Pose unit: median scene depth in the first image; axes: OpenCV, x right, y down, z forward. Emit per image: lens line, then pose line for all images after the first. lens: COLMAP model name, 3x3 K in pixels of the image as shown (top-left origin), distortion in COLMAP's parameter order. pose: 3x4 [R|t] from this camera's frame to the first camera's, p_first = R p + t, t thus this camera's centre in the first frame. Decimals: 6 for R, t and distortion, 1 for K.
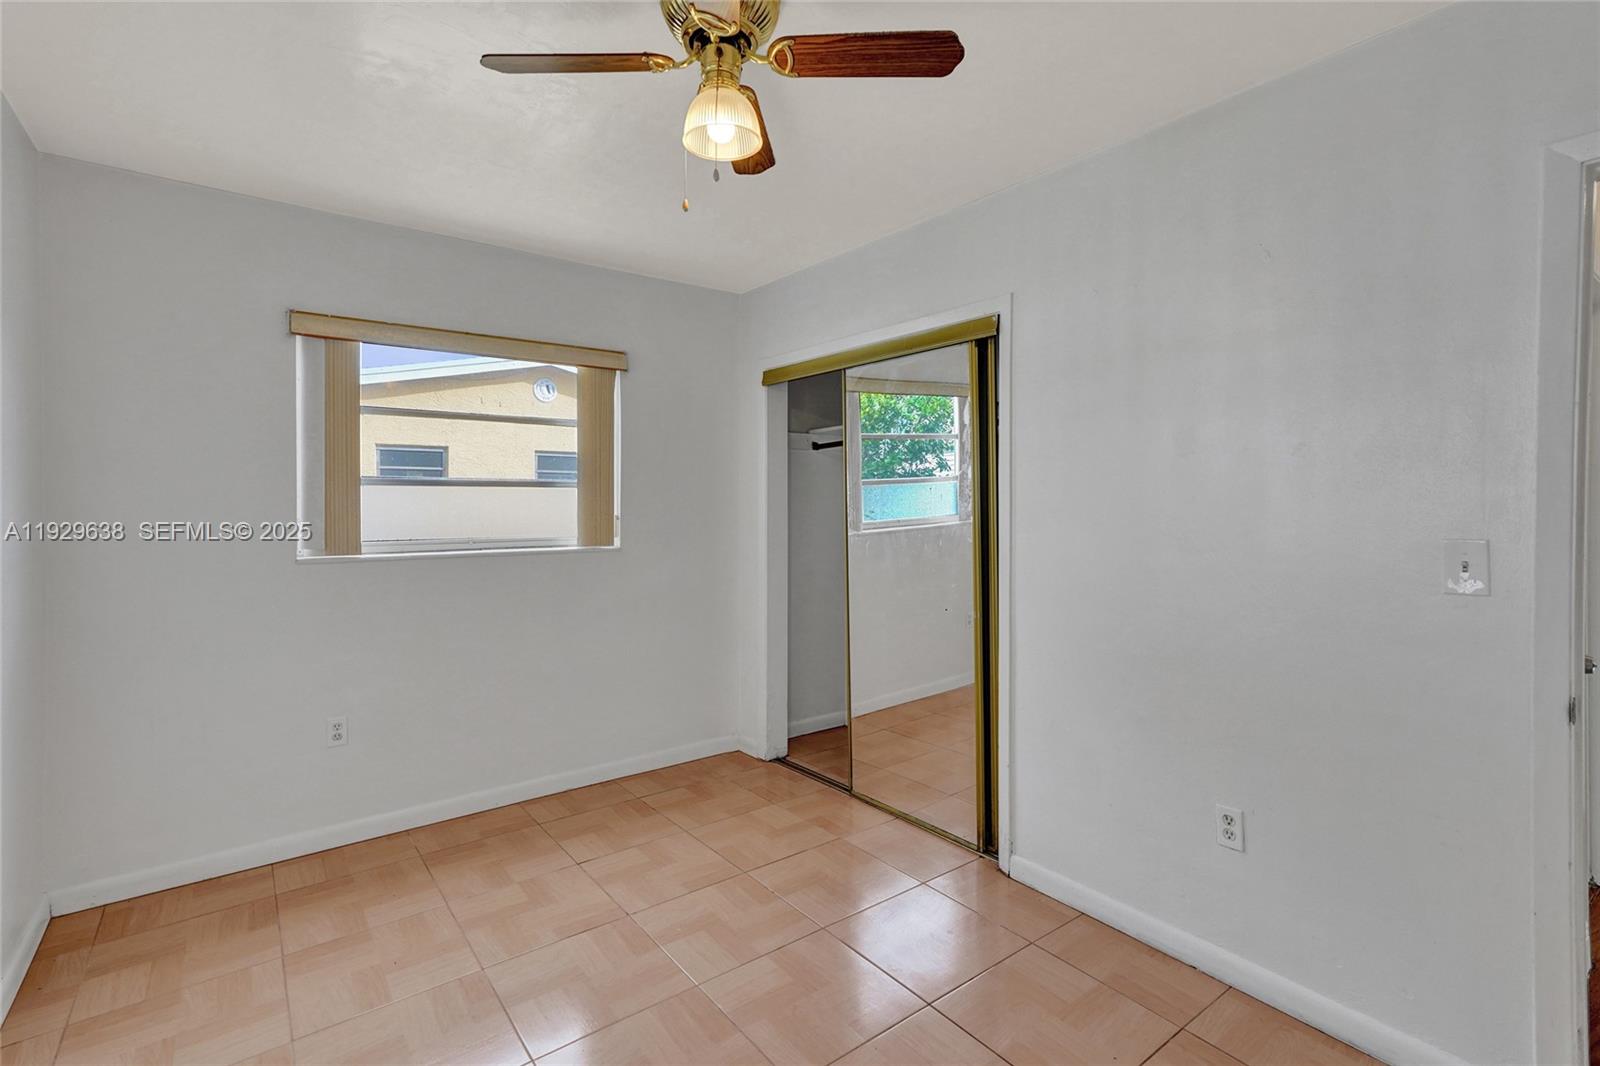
lens RADIAL K [[742.7, 0, 806.4], [0, 742.7, 527.7], [0, 0, 1]] dist [0.013921, 0.000282]
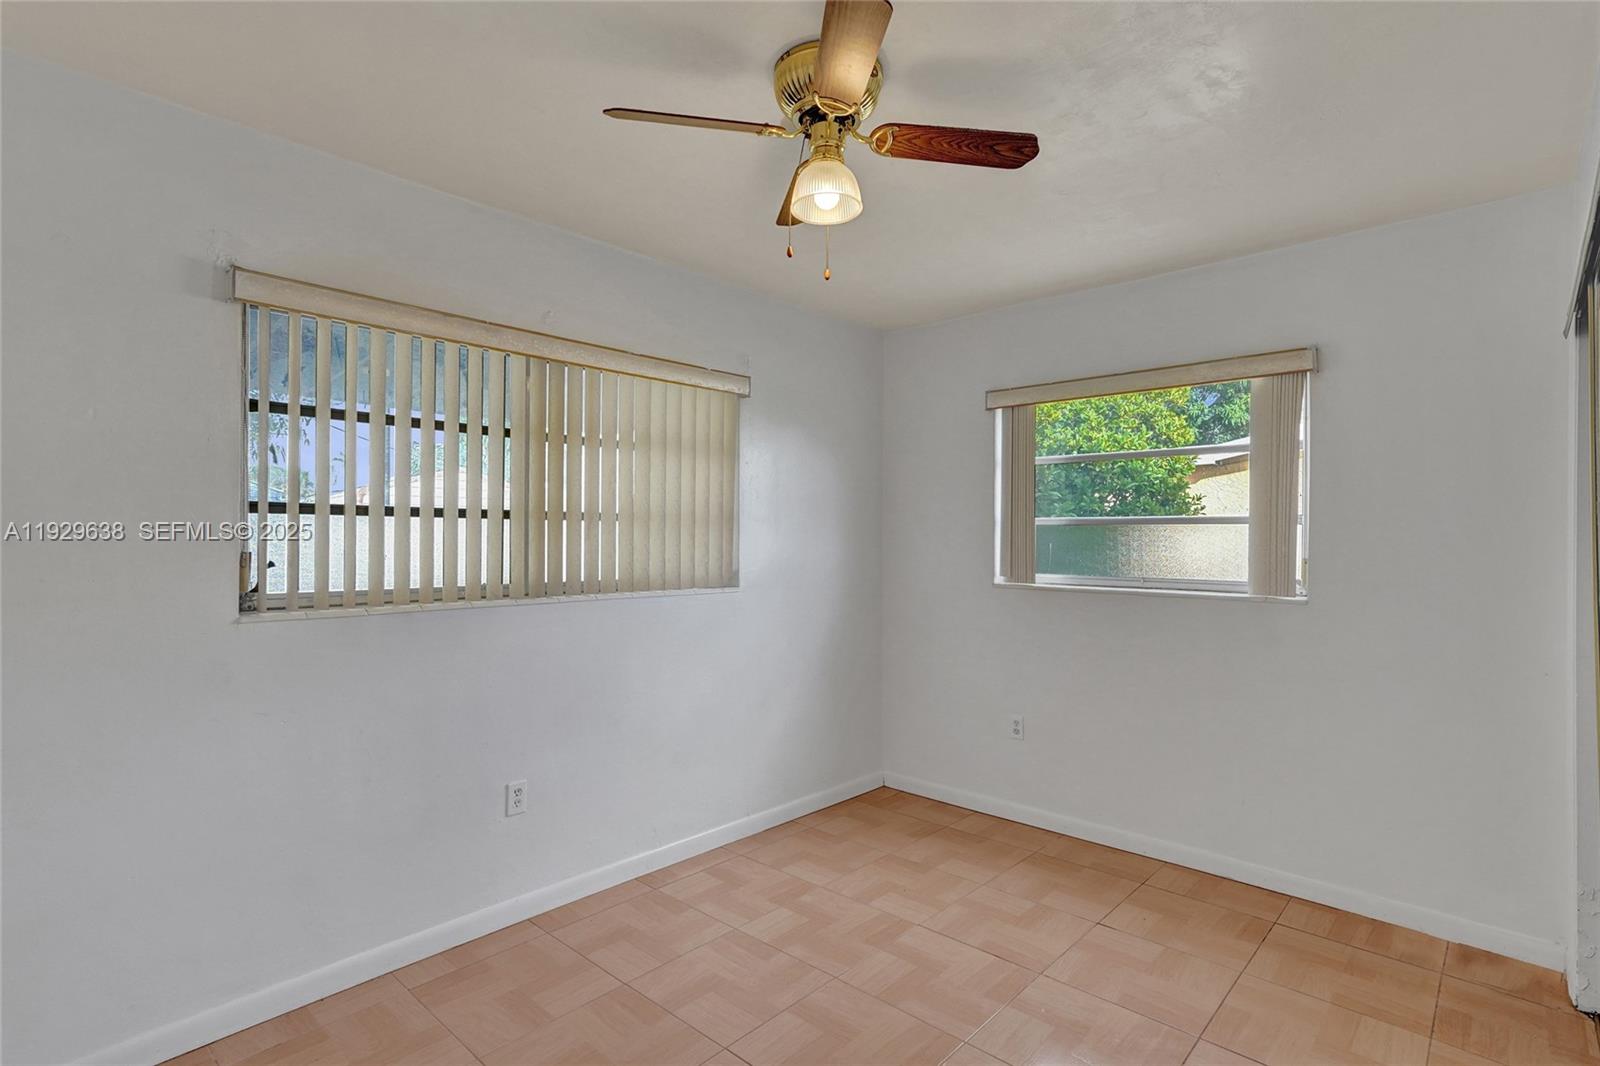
lens RADIAL K [[784.3, 0, 799.5], [0, 784.3, 556.3], [0, 0, 1]] dist [0.001930, 0.000580]
pose [[0.173364, 0.028713, -0.984439, 0.524985], [-0.038205, 0.999019, 0.022410, -0.019804], [0.984117, 0.033726, 0.174290, 0.386700]]
